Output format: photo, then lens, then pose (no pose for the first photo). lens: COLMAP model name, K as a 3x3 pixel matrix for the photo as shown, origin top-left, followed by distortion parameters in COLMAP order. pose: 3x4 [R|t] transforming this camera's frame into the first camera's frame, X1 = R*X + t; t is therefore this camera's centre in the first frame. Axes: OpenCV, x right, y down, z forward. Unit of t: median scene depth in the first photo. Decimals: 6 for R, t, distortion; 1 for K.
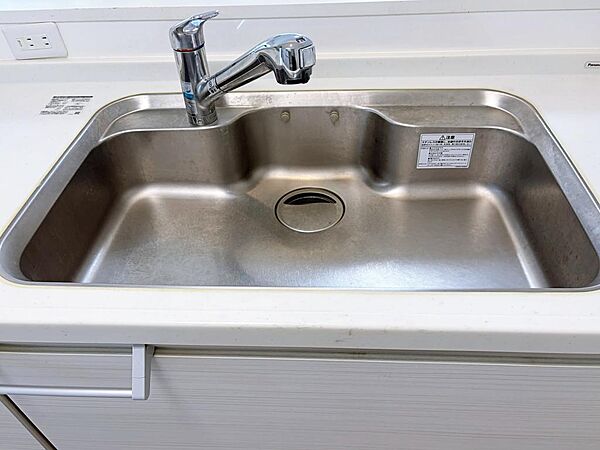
lens RADIAL K [[464.1, 0, 300.0], [0, 464.1, 225.0], [0, 0, 1]] dist [0.052432, -0.072687]
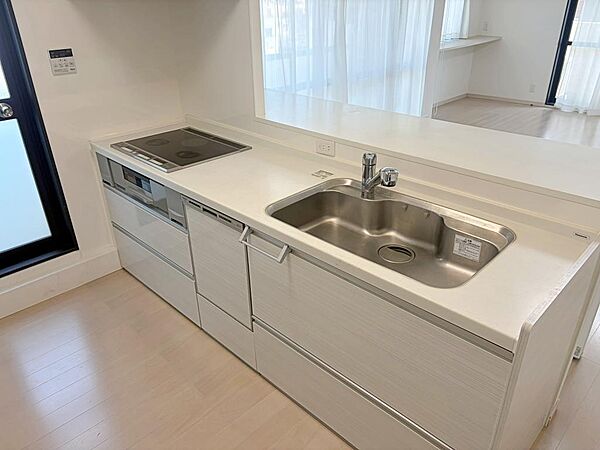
lens RADIAL K [[464.1, 0, 300.0], [0, 464.1, 225.0], [0, 0, 1]] dist [0.052432, -0.072687]
pose [[0.753136, 0.322302, -0.573505, 0.837183], [-0.449181, 0.888861, -0.090343, 0.227170], [0.480649, 0.325648, 0.814205, -0.863992]]
